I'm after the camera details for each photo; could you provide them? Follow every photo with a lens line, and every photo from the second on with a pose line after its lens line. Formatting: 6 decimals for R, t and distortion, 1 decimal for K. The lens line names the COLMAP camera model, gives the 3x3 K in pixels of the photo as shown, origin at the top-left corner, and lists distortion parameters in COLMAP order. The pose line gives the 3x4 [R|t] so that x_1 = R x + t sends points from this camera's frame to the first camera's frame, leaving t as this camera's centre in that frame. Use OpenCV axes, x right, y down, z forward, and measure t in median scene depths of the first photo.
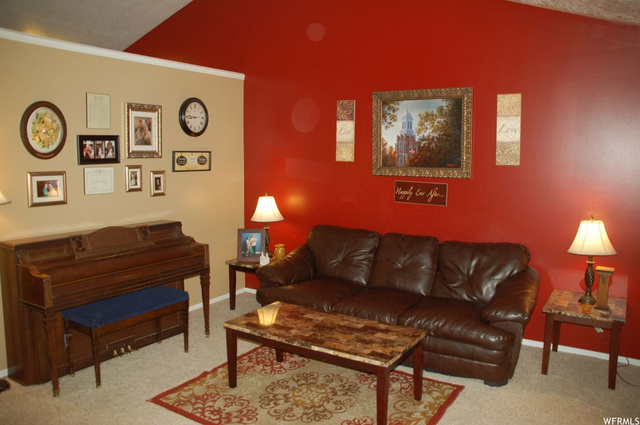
lens RADIAL K [[508.3, 0, 320.0], [0, 508.3, 212.5], [0, 0, 1]] dist [-0.162147, 0.132129]
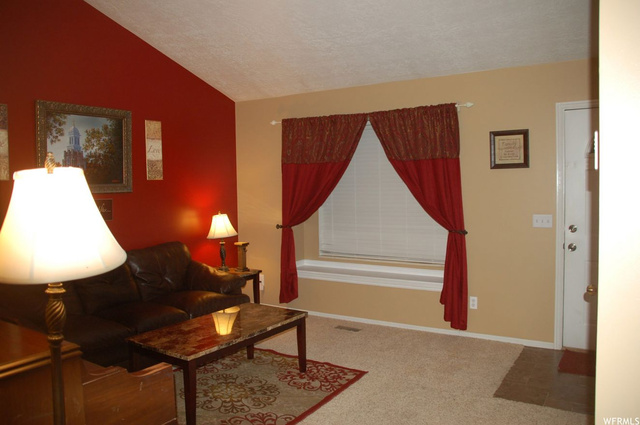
lens RADIAL K [[508.3, 0, 320.0], [0, 508.3, 212.5], [0, 0, 1]] dist [-0.162147, 0.132129]
pose [[0.005882, -0.064053, 0.997929, -0.791519], [0.131349, 0.989350, 0.062728, -0.037617], [-0.991319, 0.130708, 0.014233, 0.566220]]
